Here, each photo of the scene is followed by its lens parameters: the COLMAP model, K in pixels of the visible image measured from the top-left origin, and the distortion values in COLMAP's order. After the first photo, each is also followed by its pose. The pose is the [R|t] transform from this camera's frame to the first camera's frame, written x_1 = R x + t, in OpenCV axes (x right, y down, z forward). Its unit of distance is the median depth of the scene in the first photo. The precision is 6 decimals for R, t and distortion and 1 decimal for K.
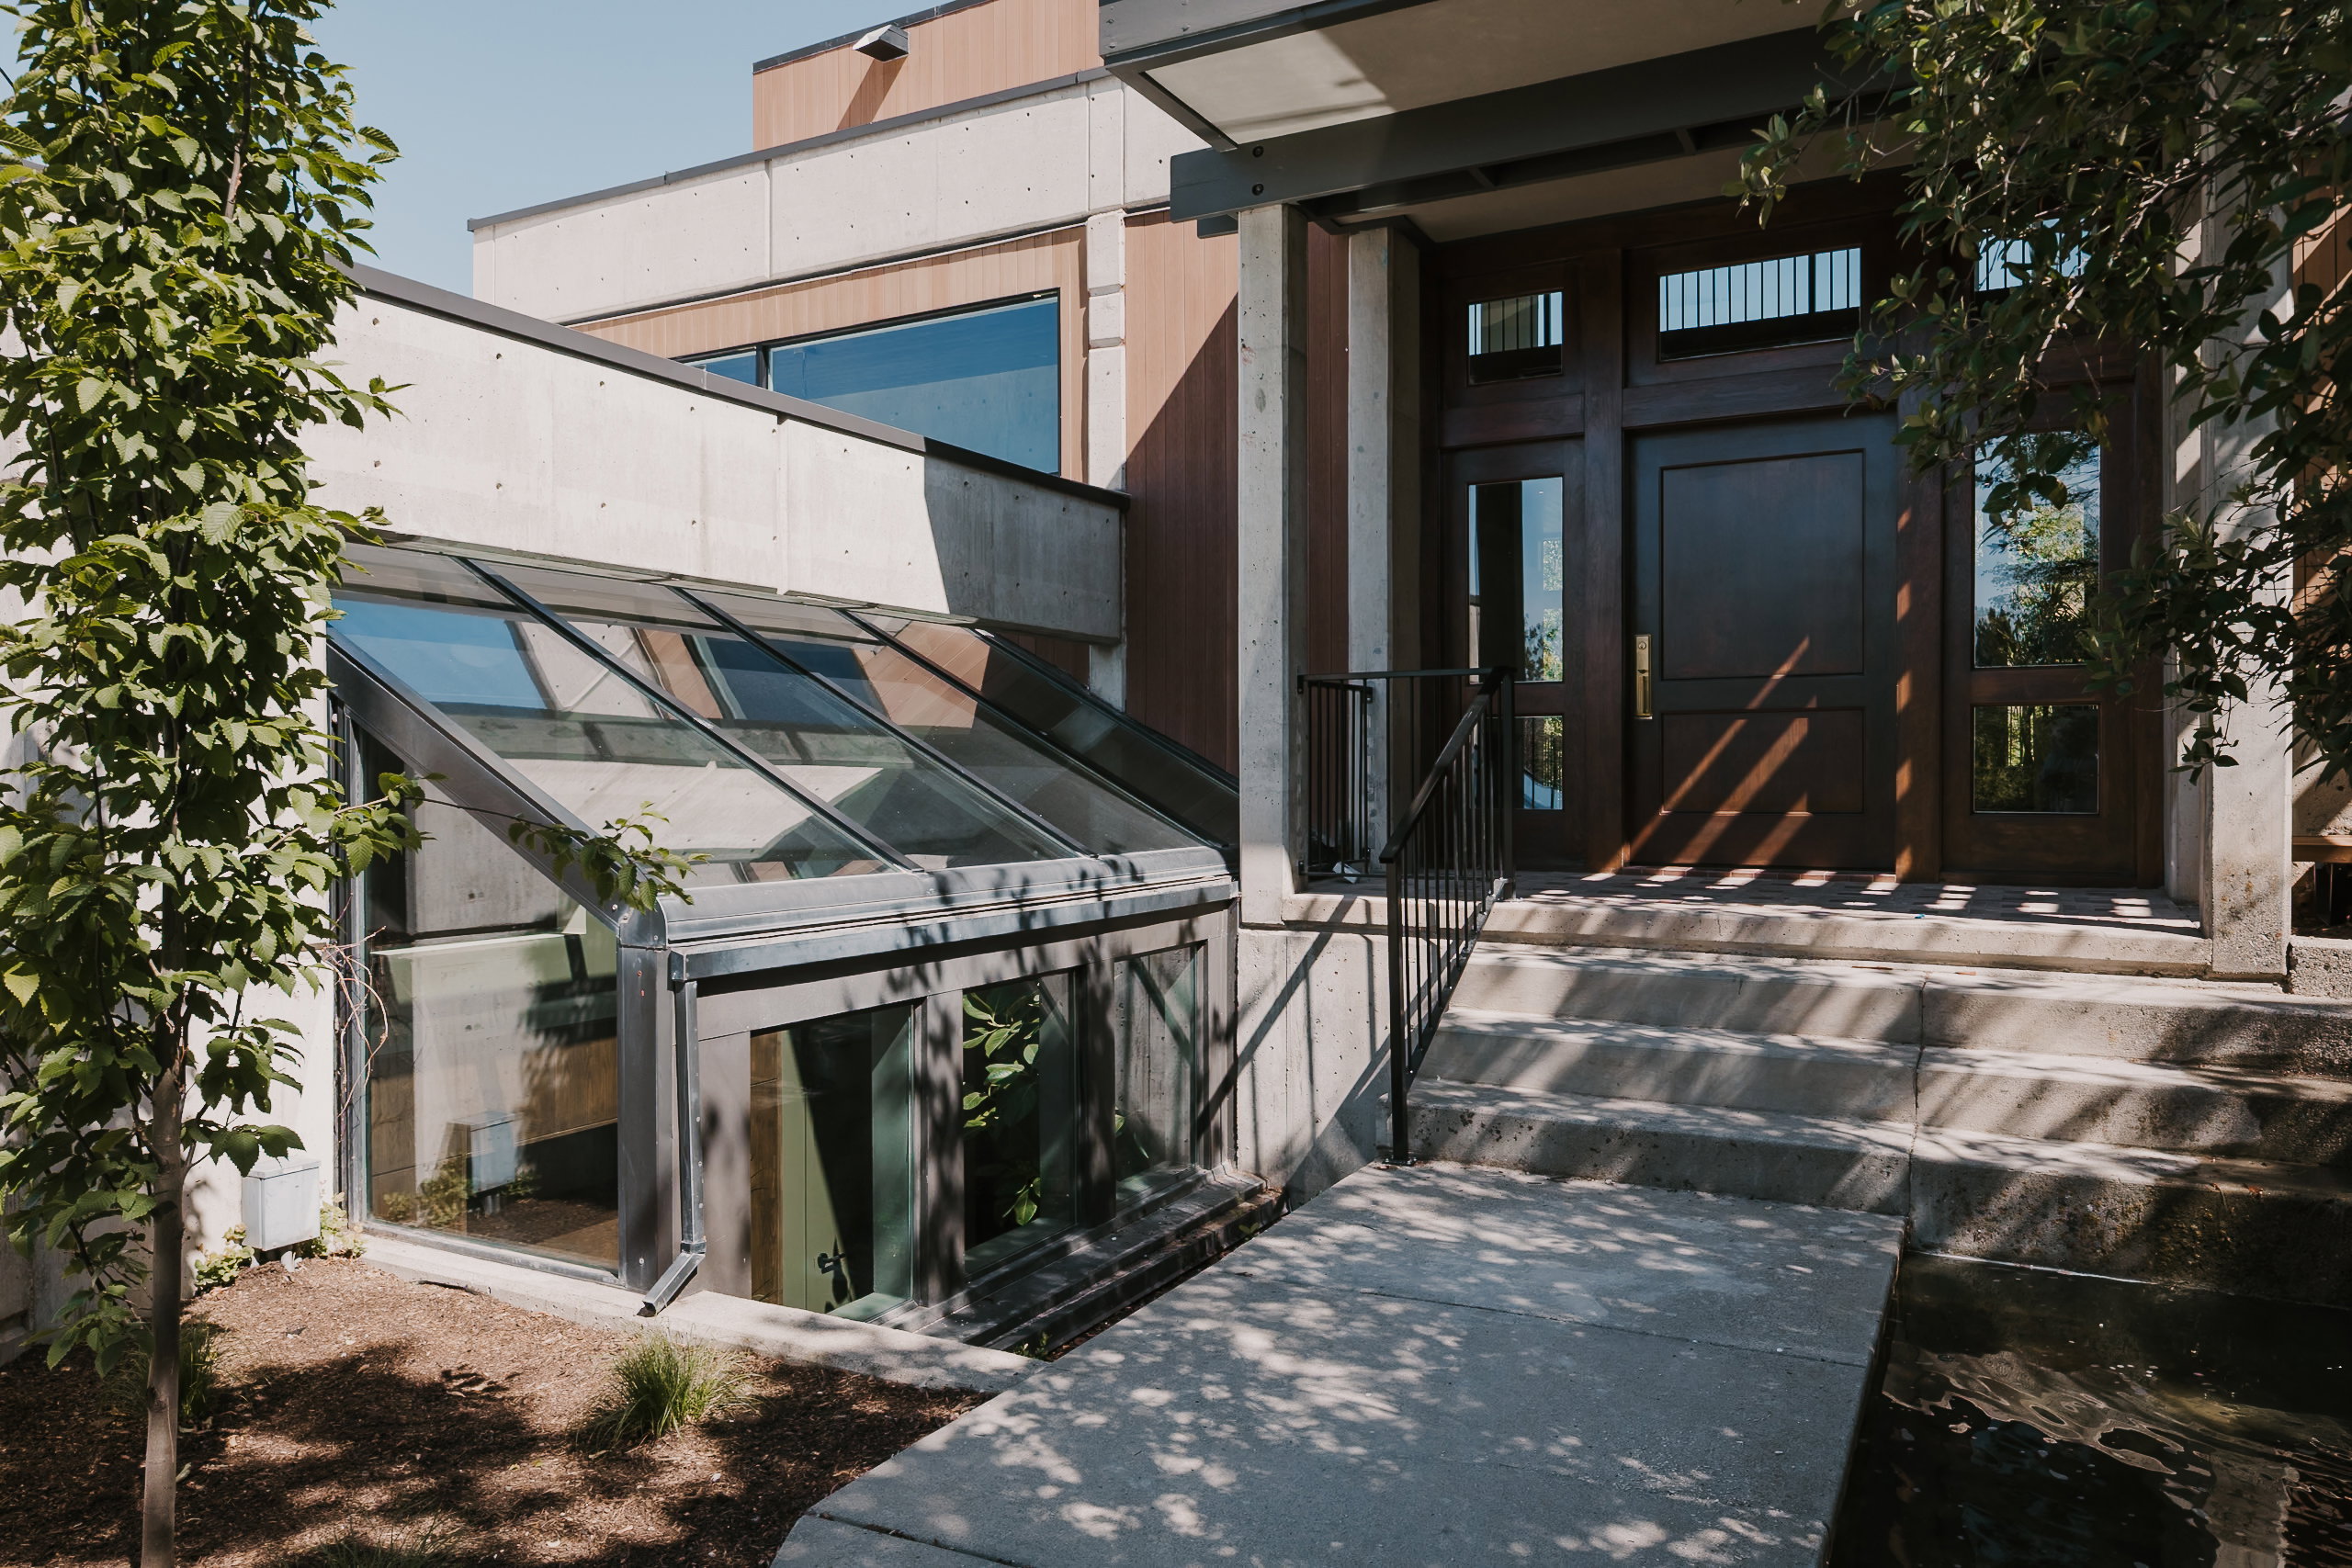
lens RADIAL K [[1632.6, 0, 1176.0], [0, 1632.6, 784.0], [0, 0, 1]] dist [-0.002700, -0.000087]
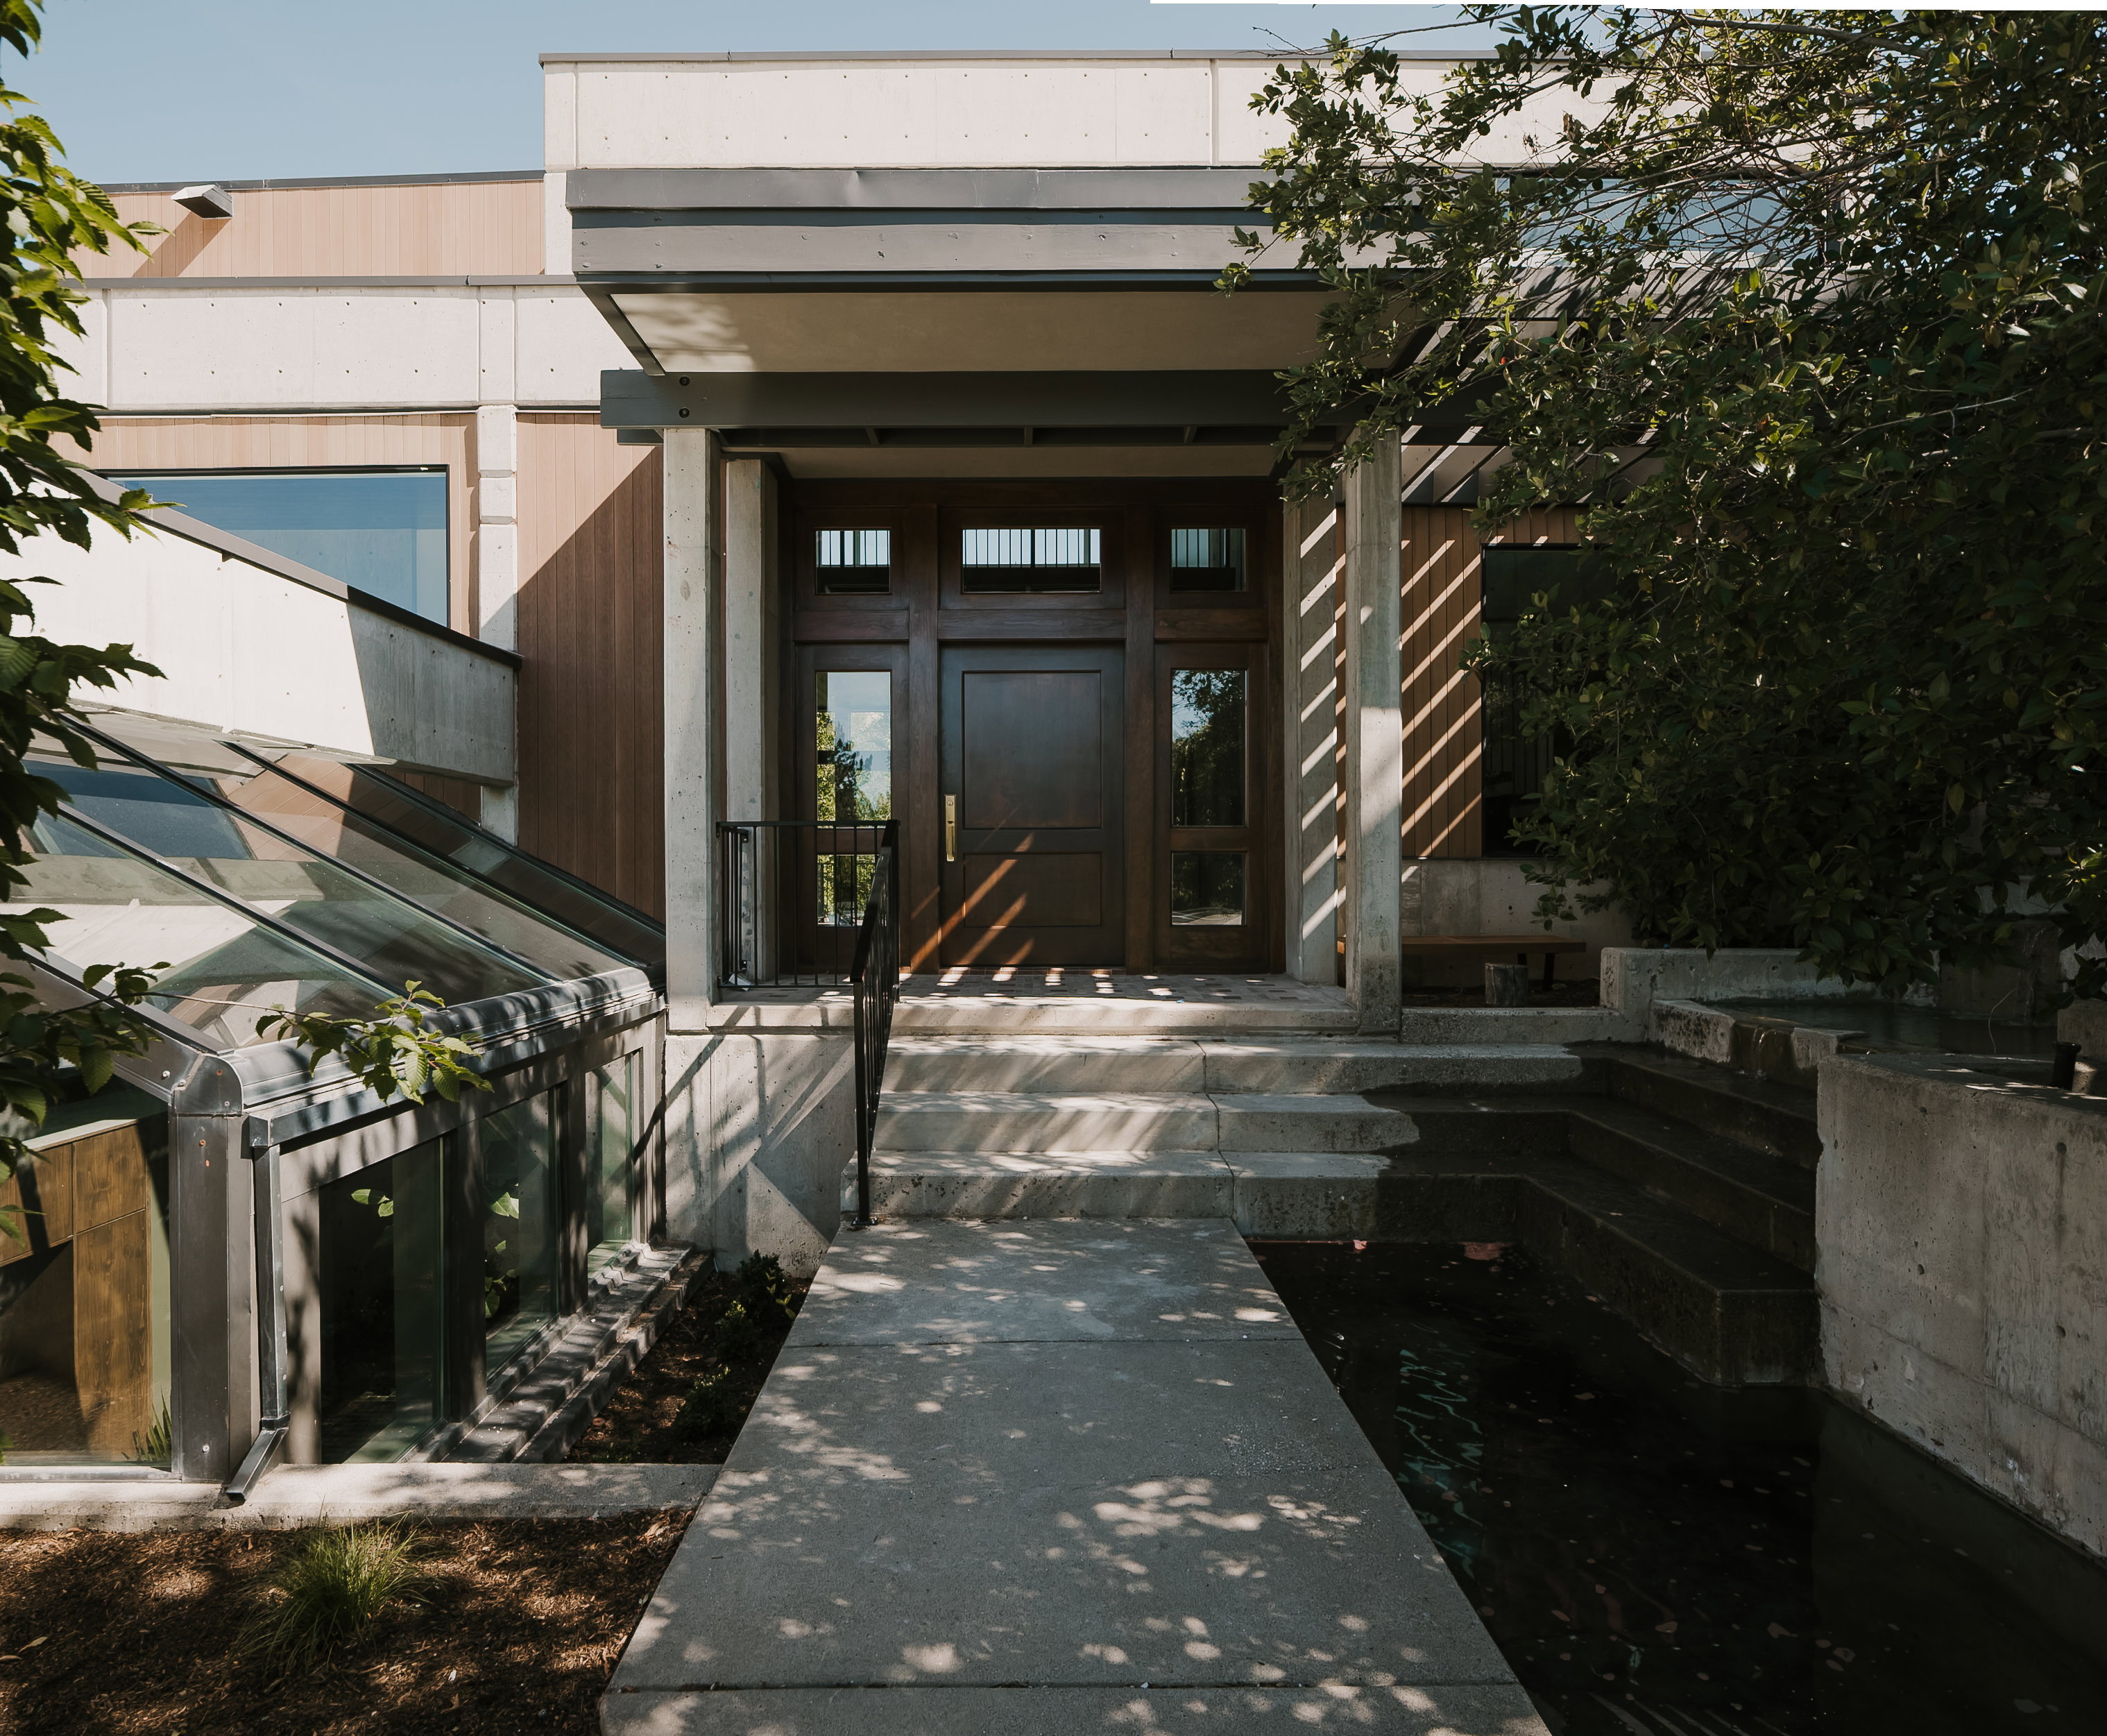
lens RADIAL K [[1227.8, 0, 1051.7], [0, 1227.8, 885.7], [0, 0, 1]] dist [0.000696, 0.000470]
pose [[0.881471, -0.001586, 0.472235, -0.116328], [0.003177, 0.999992, -0.002571, -0.014187], [-0.472227, 0.003767, 0.881469, 0.073607]]
